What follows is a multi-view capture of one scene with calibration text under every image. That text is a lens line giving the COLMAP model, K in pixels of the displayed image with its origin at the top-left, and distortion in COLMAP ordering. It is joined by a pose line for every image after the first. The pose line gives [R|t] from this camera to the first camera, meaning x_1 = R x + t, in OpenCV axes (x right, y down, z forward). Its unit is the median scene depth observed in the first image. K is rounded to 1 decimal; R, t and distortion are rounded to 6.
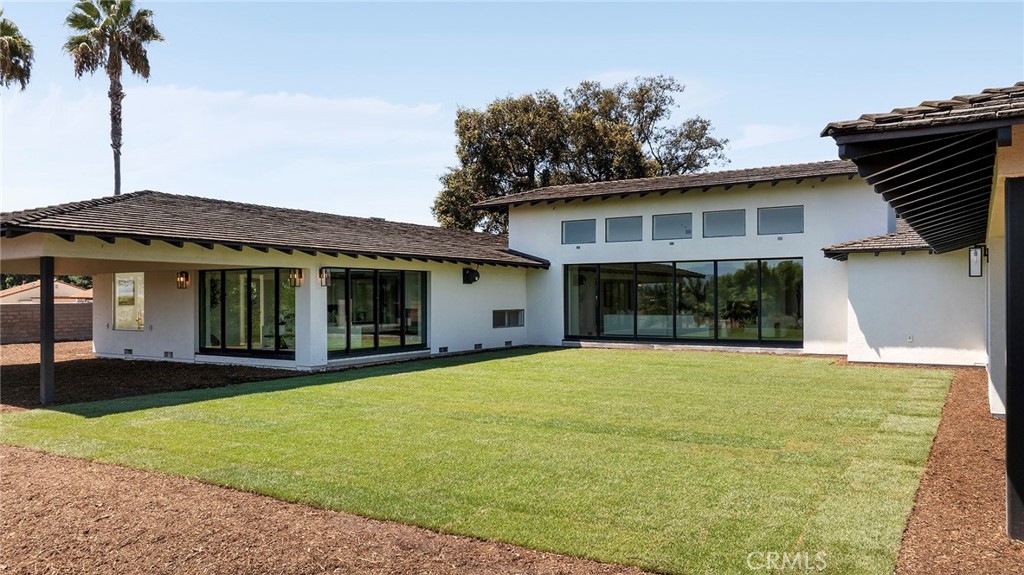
lens RADIAL K [[728.0, 0, 512.0], [0, 728.0, 287.5], [0, 0, 1]] dist [-0.074810, 0.094769]
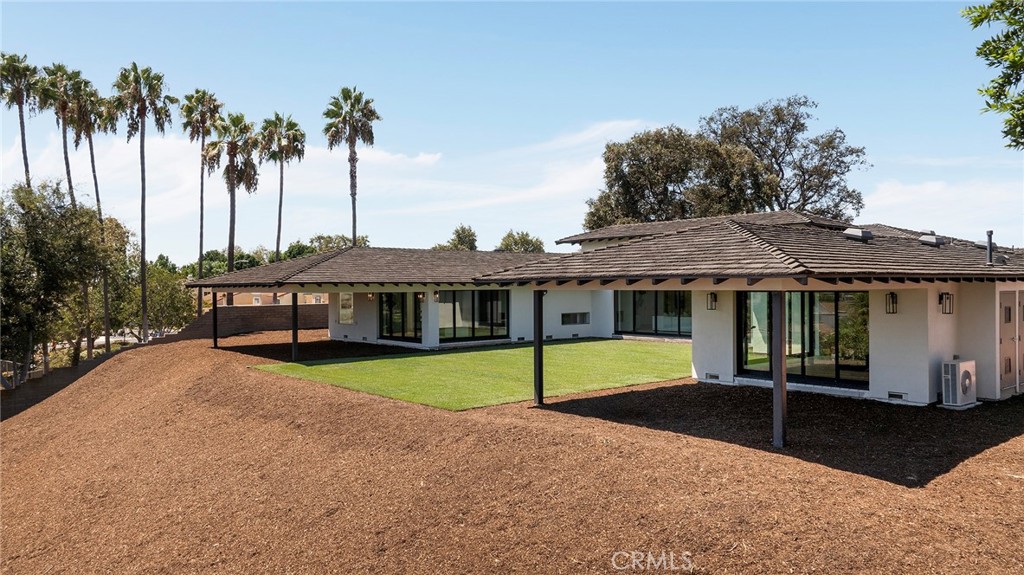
lens RADIAL K [[728.0, 0, 512.0], [0, 728.0, 287.5], [0, 0, 1]] dist [-0.074810, 0.094769]
pose [[0.944508, -0.002156, -0.328480, 0.239875], [0.008949, 0.999776, 0.019169, -0.033597], [0.328365, -0.021045, 0.944316, -0.294869]]
